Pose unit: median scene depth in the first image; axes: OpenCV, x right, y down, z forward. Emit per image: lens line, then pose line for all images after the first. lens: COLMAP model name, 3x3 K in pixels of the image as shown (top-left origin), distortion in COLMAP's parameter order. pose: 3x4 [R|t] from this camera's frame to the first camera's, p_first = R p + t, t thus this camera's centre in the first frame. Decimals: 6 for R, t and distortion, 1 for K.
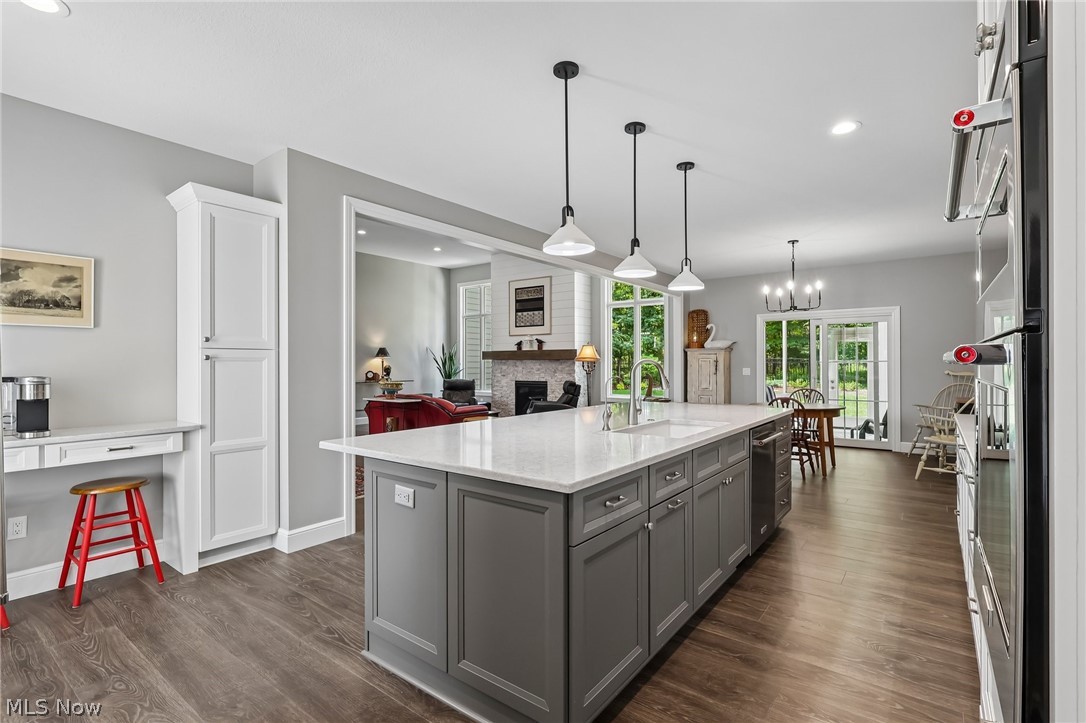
lens RADIAL K [[511.4, 0, 542.2], [0, 511.4, 361.2], [0, 0, 1]] dist [0.004954, 0.000014]
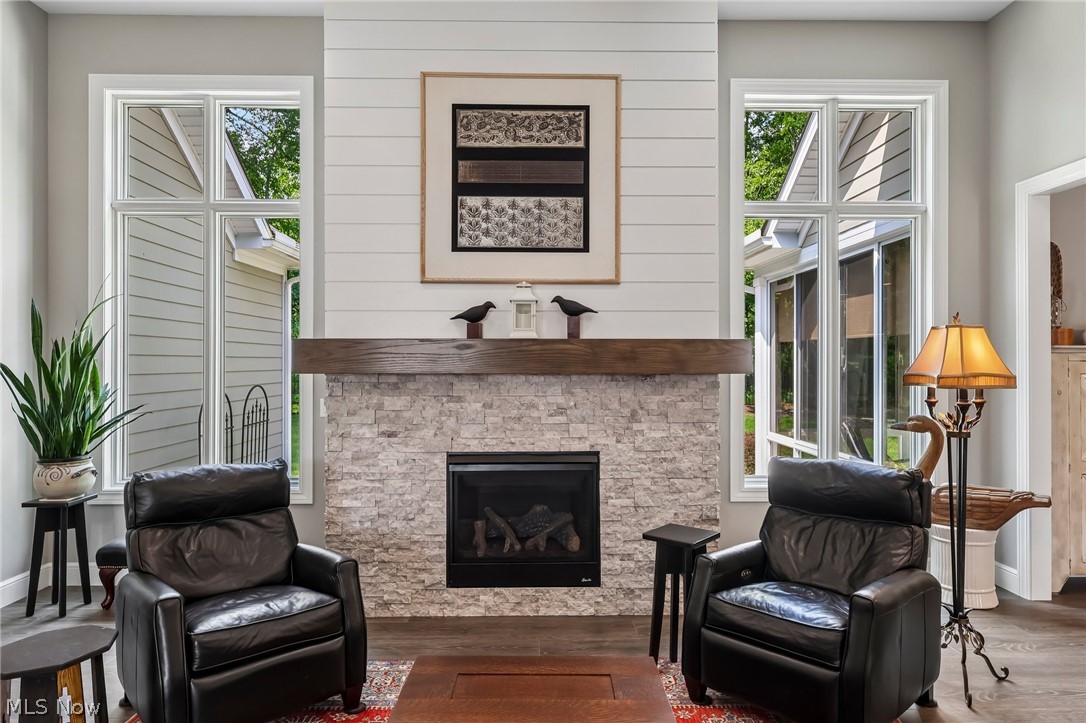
lens RADIAL K [[681.6, 0, 543.9], [0, 681.6, 363.5], [0, 0, 1]] dist [0.003479, 0.000239]
pose [[0.784586, 0.005179, 0.619998, -0.239340], [-0.003254, 0.999986, -0.004235, -0.007027], [-0.620011, 0.001306, 0.784592, 0.710309]]
